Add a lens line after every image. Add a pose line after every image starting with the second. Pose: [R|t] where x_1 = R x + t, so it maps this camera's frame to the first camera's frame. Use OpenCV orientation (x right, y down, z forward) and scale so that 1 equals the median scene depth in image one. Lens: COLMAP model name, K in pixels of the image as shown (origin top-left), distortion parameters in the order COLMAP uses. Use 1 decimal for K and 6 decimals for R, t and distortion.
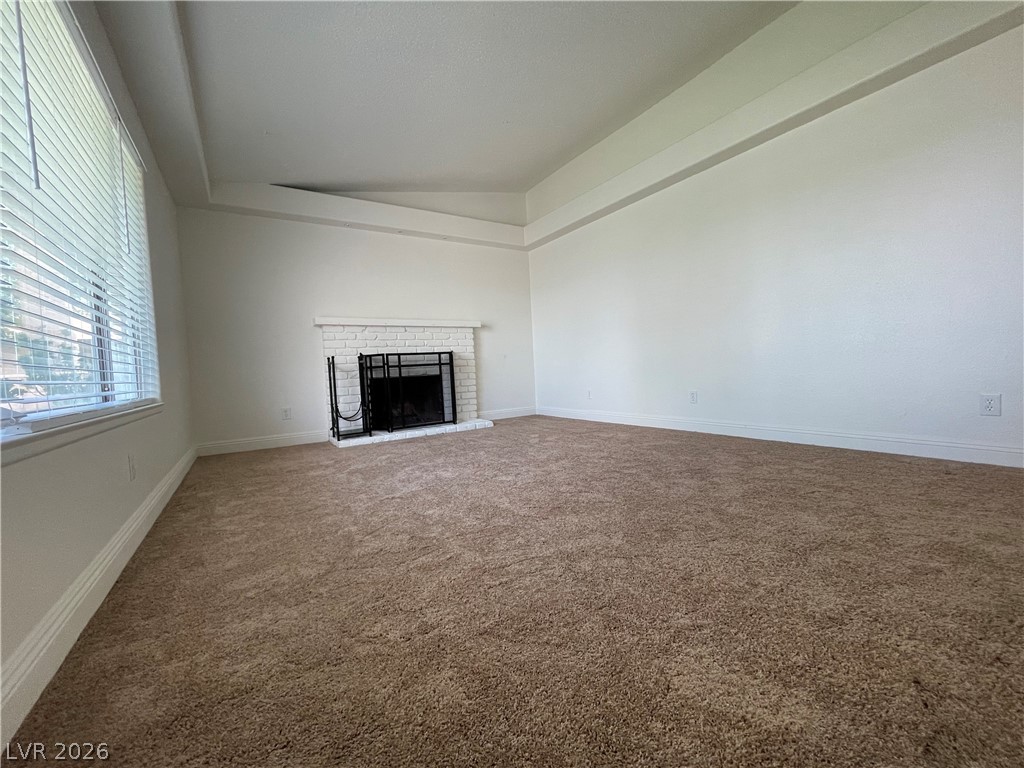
lens RADIAL K [[414.9, 0, 512.4], [0, 414.9, 378.7], [0, 0, 1]] dist [-0.002982, 0.001339]
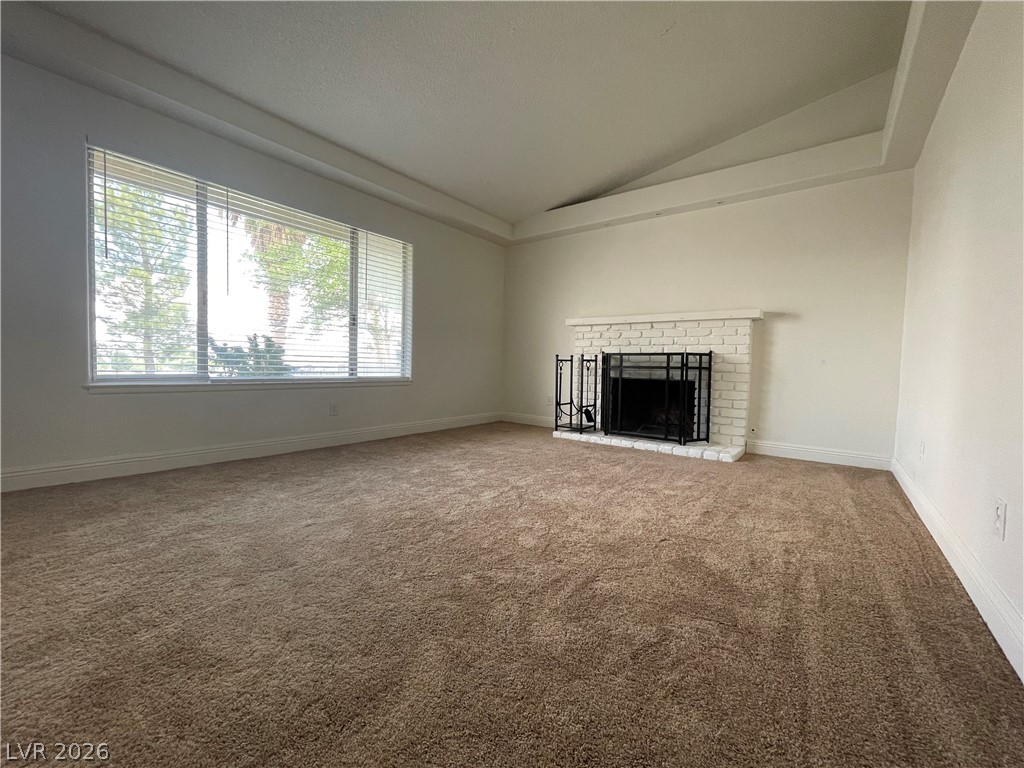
lens RADIAL K [[414.9, 0, 510.9], [0, 414.9, 382.7], [0, 0, 1]] dist [-0.002982, 0.001339]
pose [[0.371901, 0.085477, -0.924329, 0.447023], [-0.068046, 0.995583, 0.064688, -0.035488], [0.925775, 0.038839, 0.376075, 0.390504]]
